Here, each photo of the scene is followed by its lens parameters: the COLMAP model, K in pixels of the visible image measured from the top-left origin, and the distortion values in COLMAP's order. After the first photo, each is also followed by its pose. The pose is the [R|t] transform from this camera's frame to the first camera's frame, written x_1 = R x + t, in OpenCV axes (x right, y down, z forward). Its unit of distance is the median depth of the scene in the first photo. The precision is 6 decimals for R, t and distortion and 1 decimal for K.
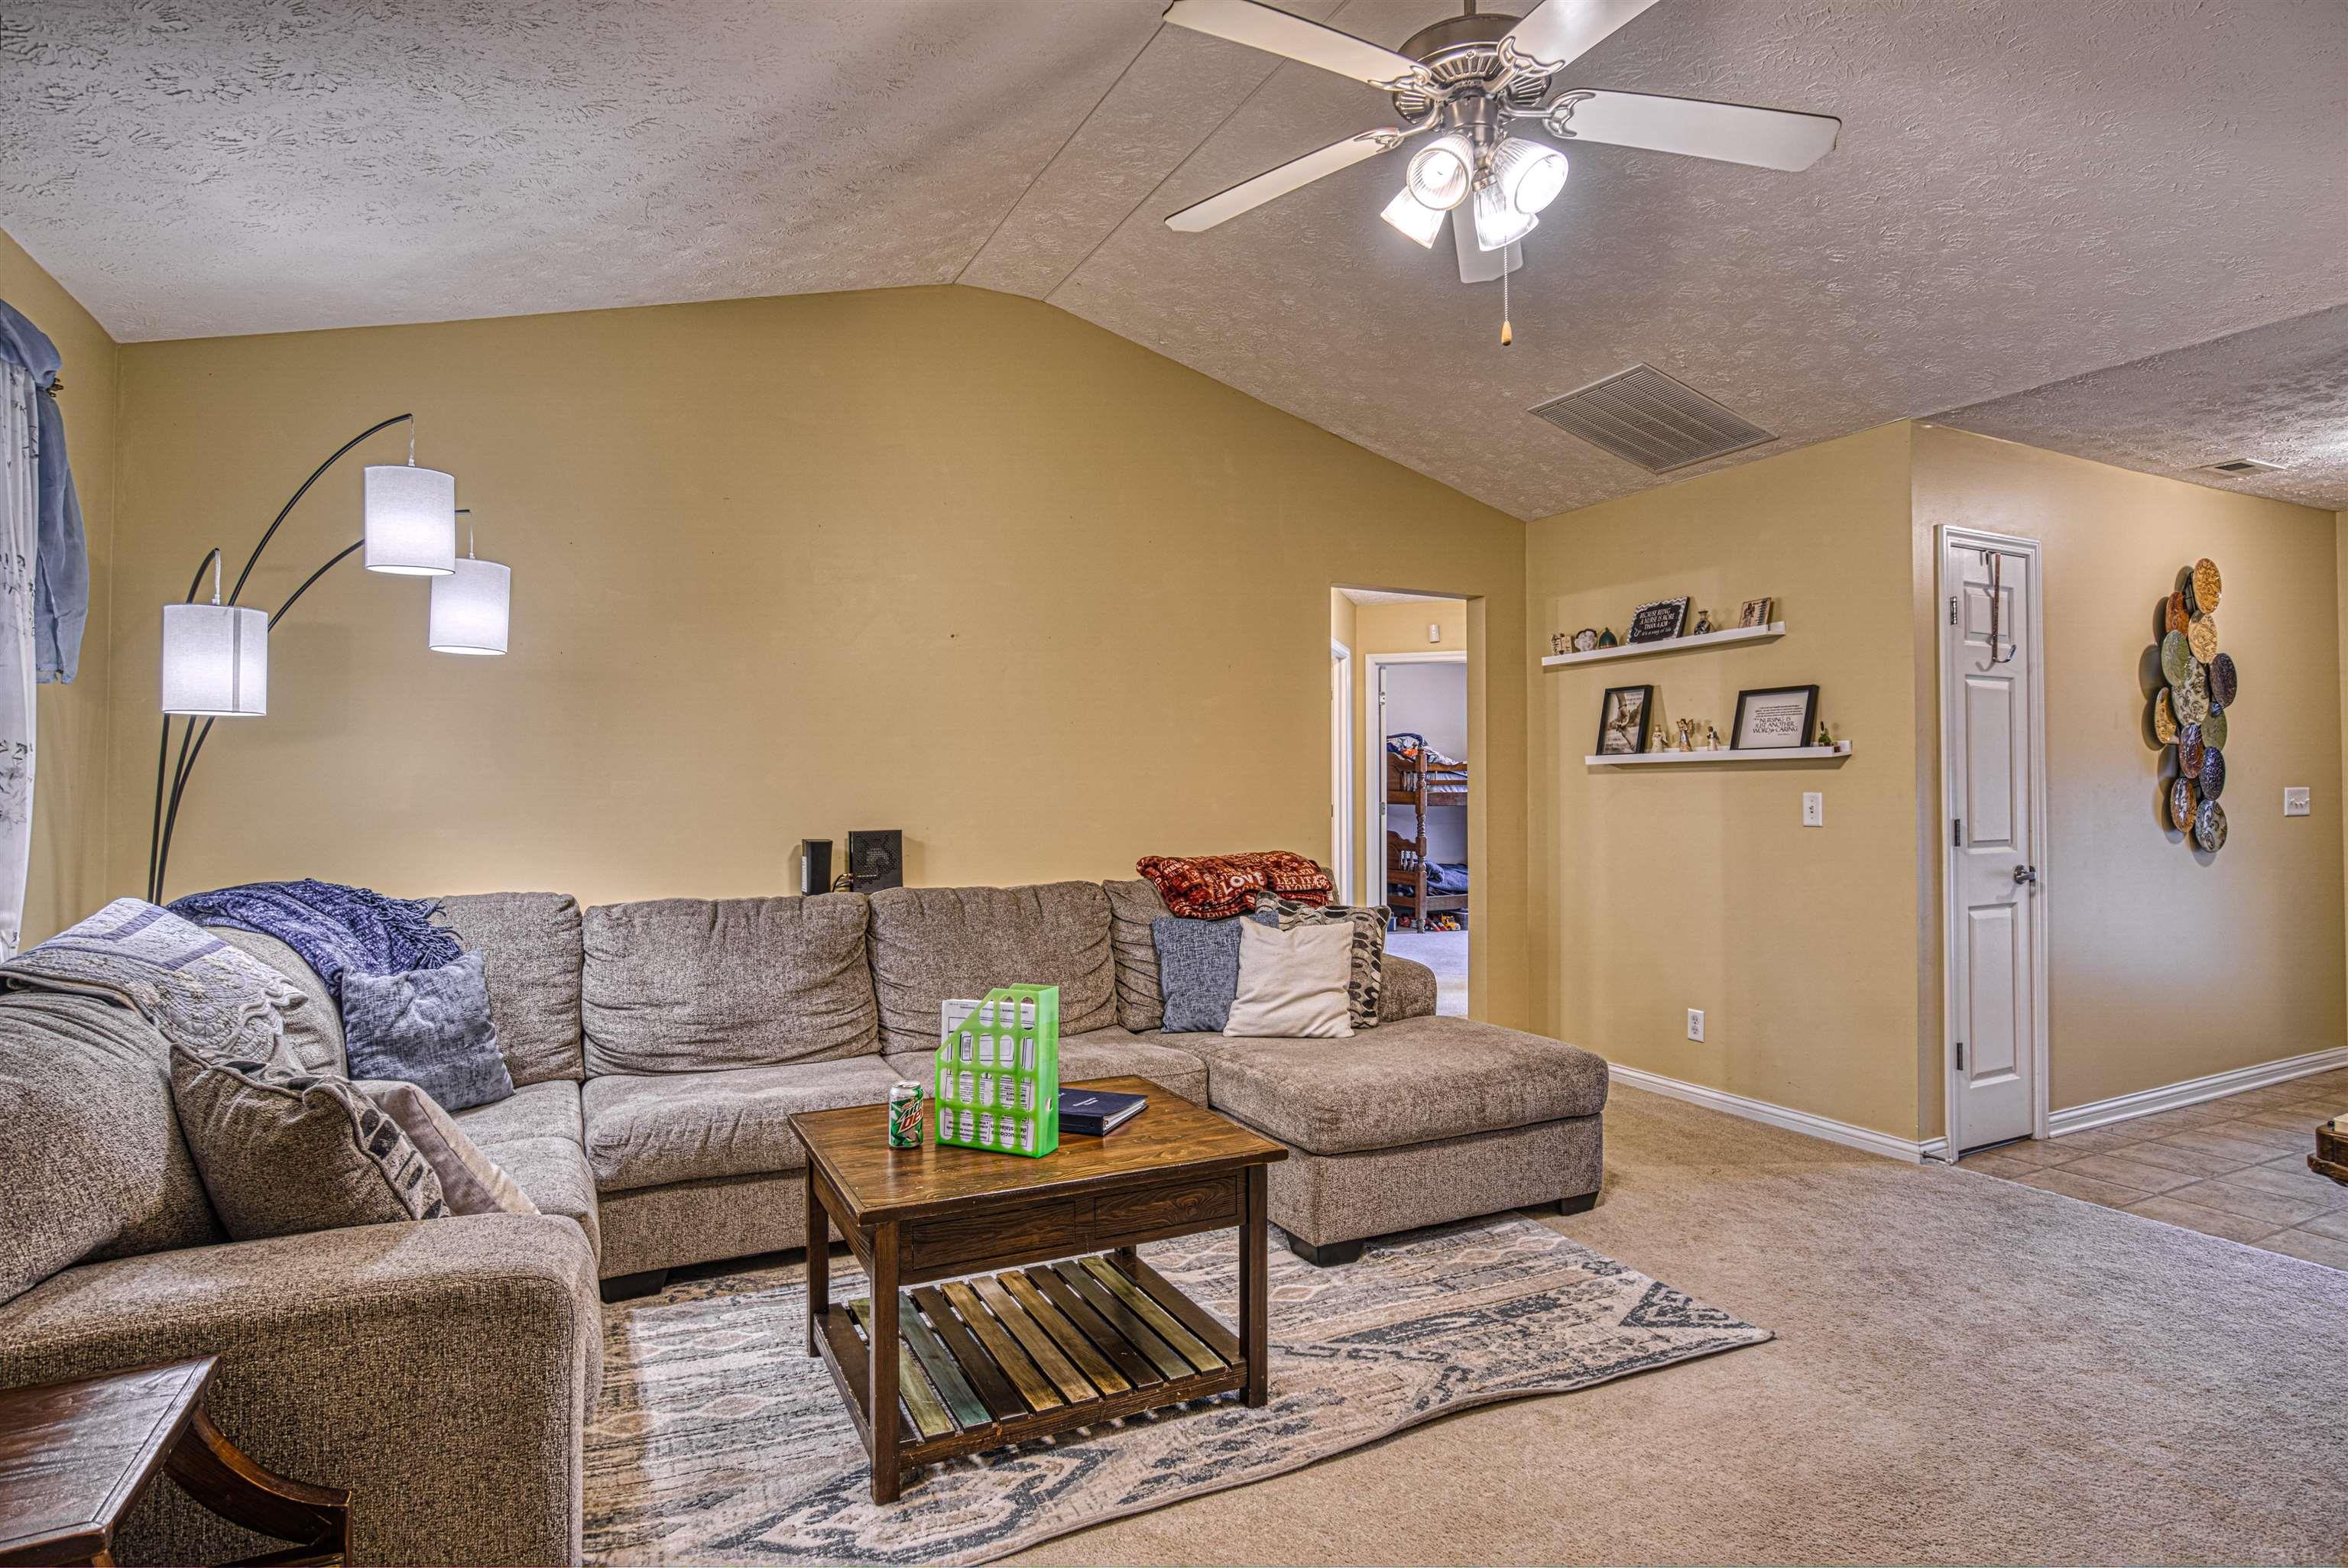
lens RADIAL K [[1223.5, 0, 1163.3], [0, 1223.5, 771.6], [0, 0, 1]] dist [-0.038077, 0.020638]
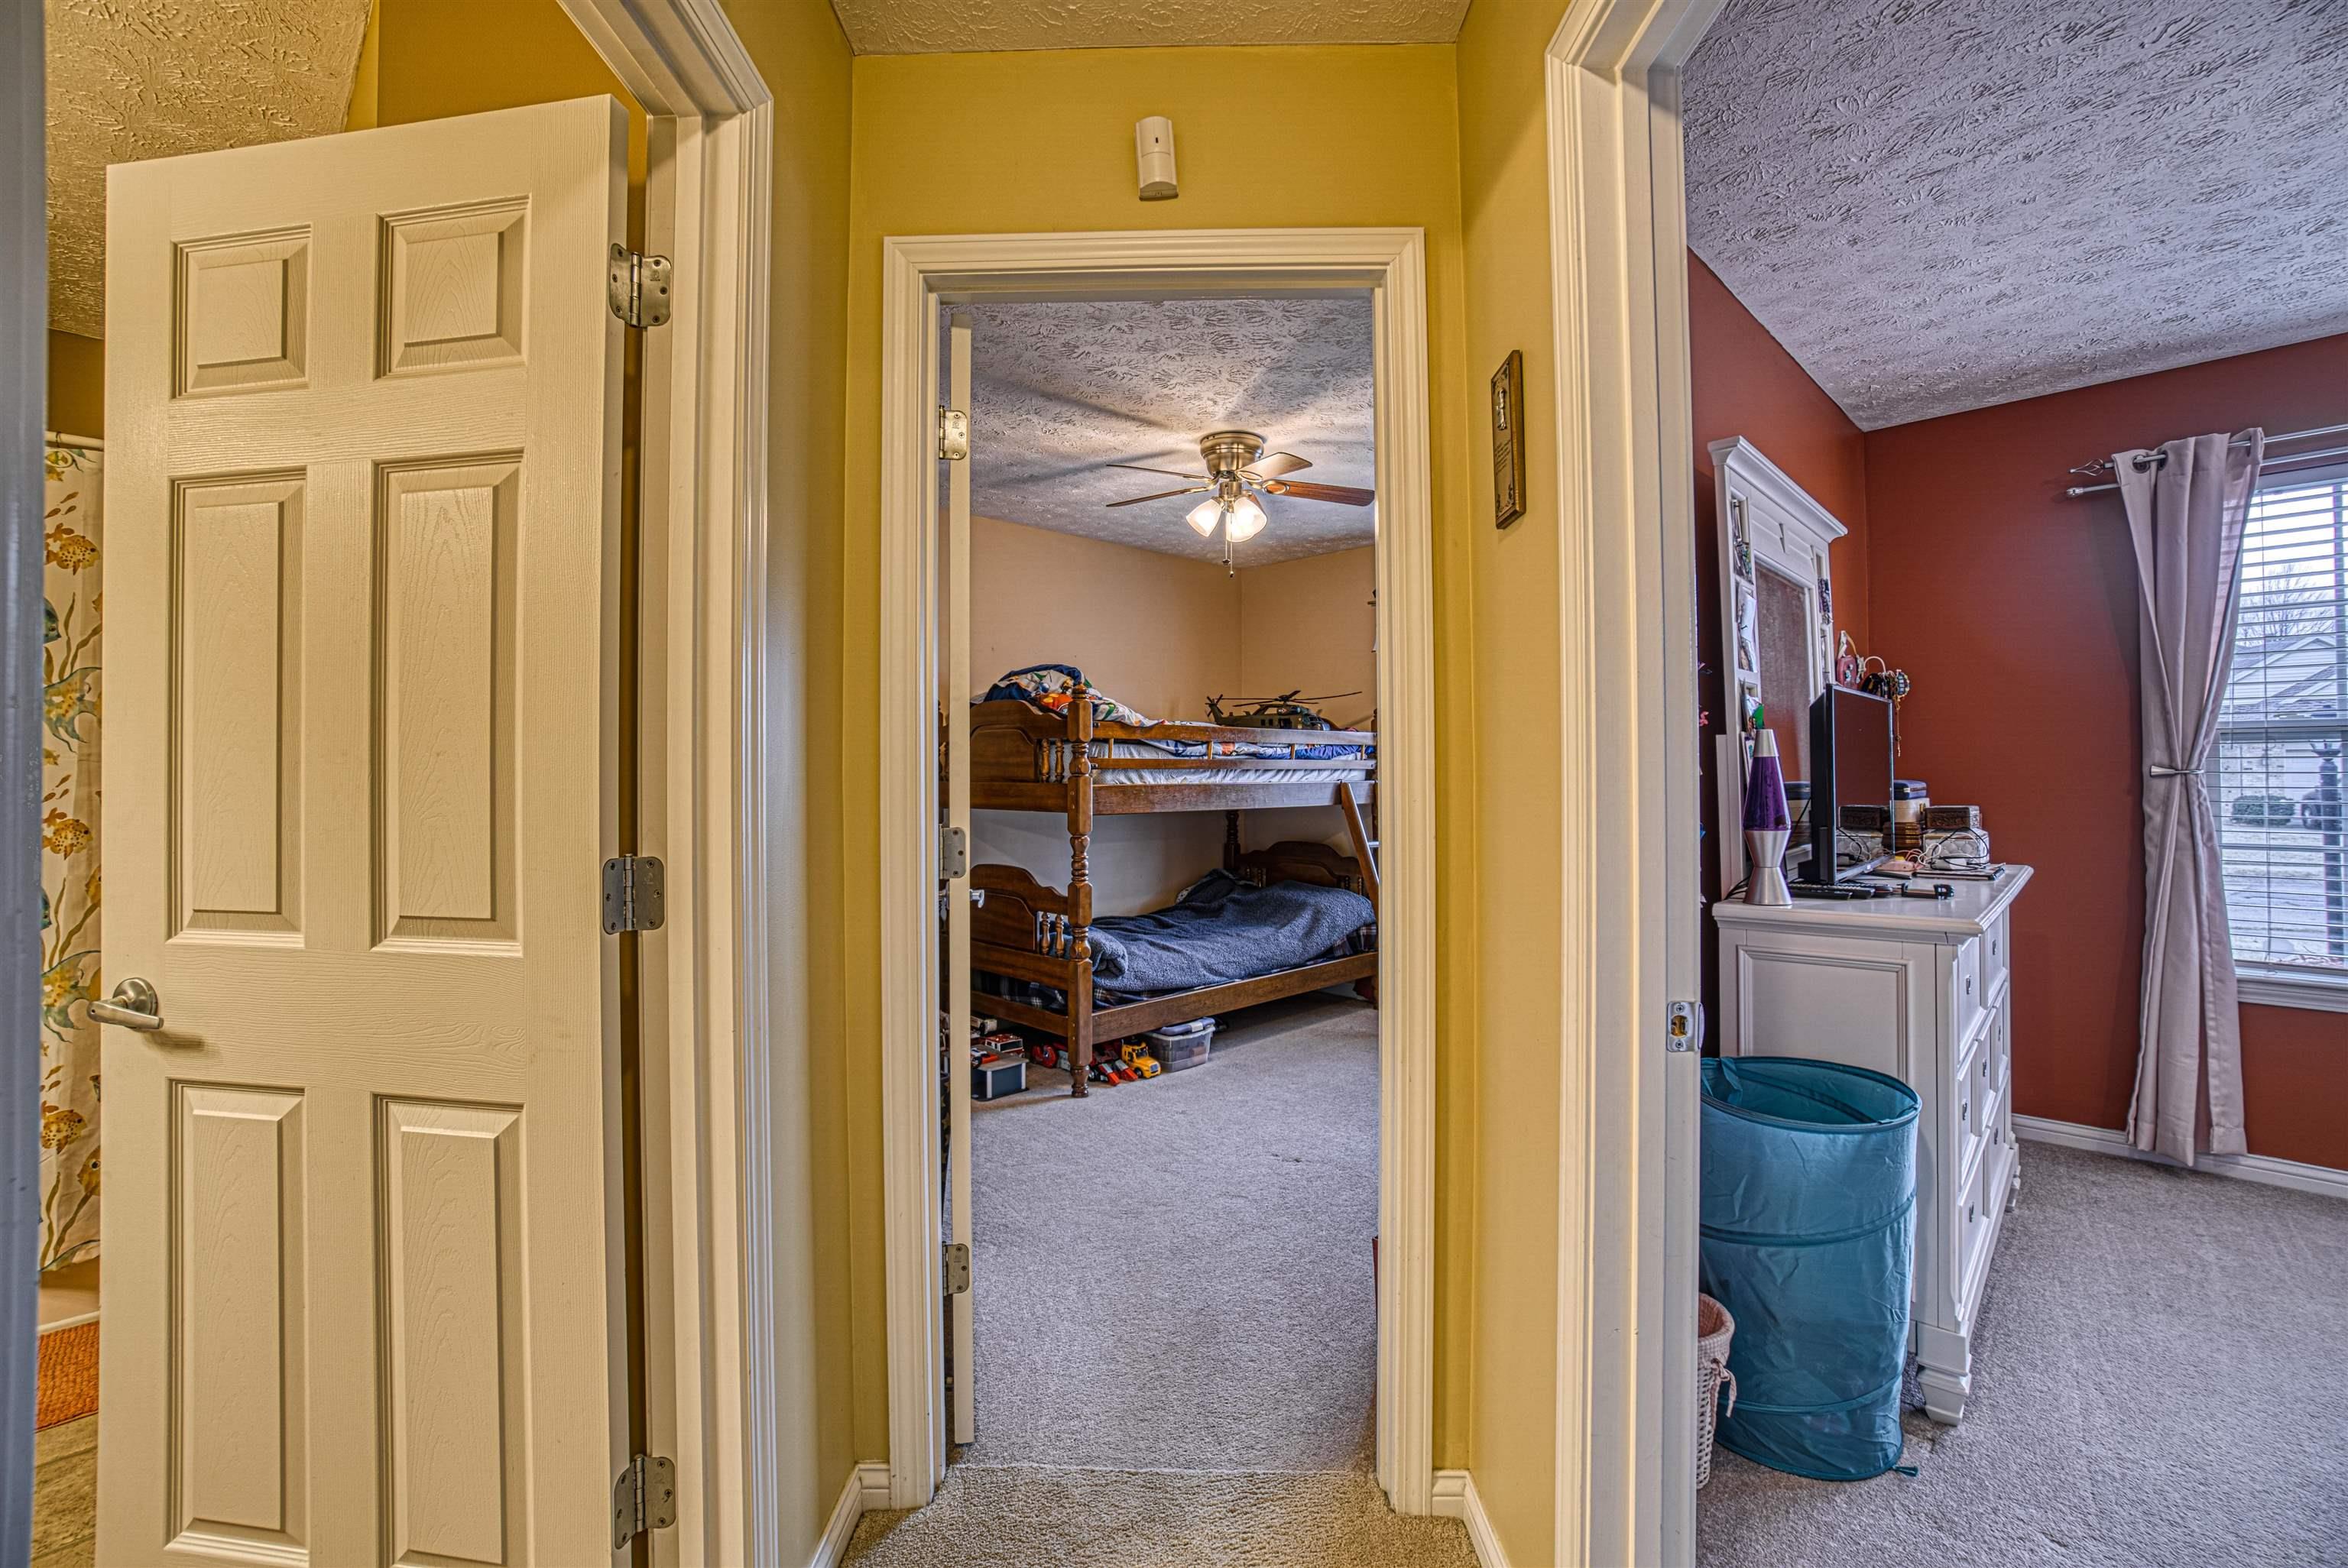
lens RADIAL K [[1024.7, 0, 1166.5], [0, 1024.7, 768.7], [0, 0, 1]] dist [-0.066299, 0.023699]
pose [[0.952492, -0.000788, 0.304563, 0.286864], [-0.000562, 0.999990, 0.004347, 0.020752], [-0.304564, -0.004312, 0.952482, 1.432752]]
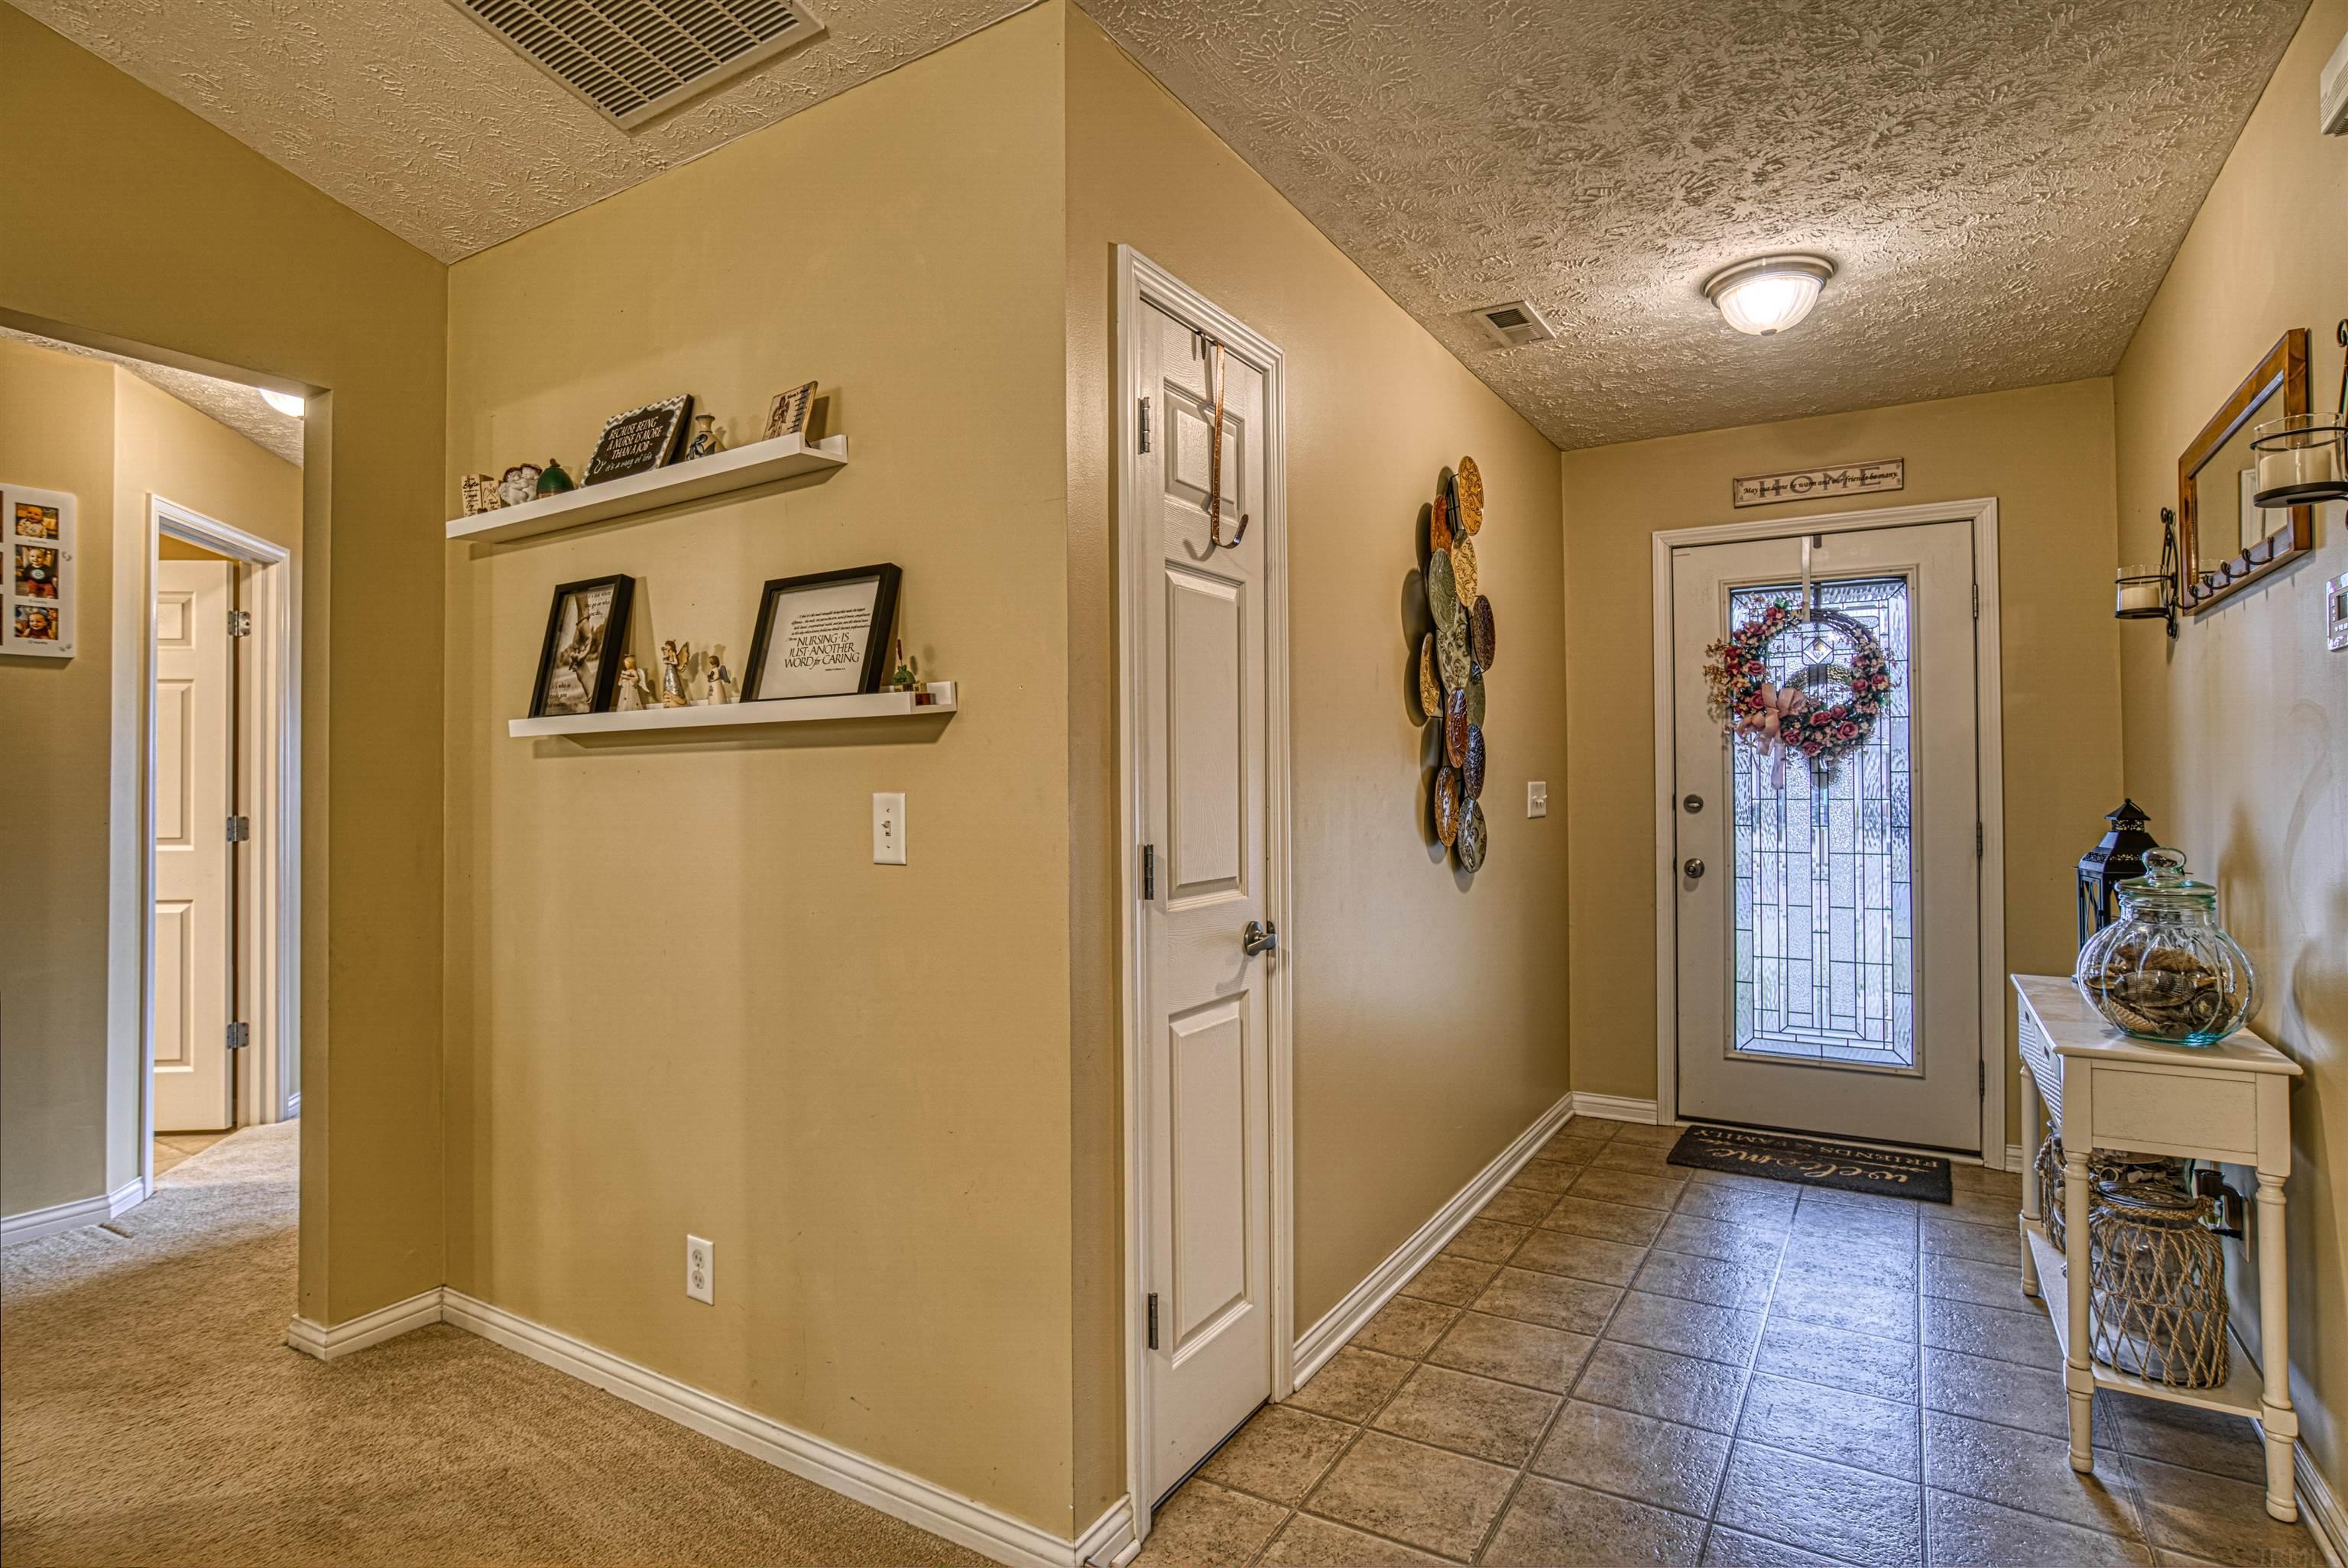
lens RADIAL K [[1223.5, 0, 1163.3], [0, 1223.5, 771.6], [0, 0, 1]] dist [-0.038077, 0.020638]
pose [[0.852229, 0.002388, 0.523163, 0.360622], [-0.002449, 0.999997, -0.000576, 0.008670], [-0.523163, -0.000790, 0.852232, 0.513747]]
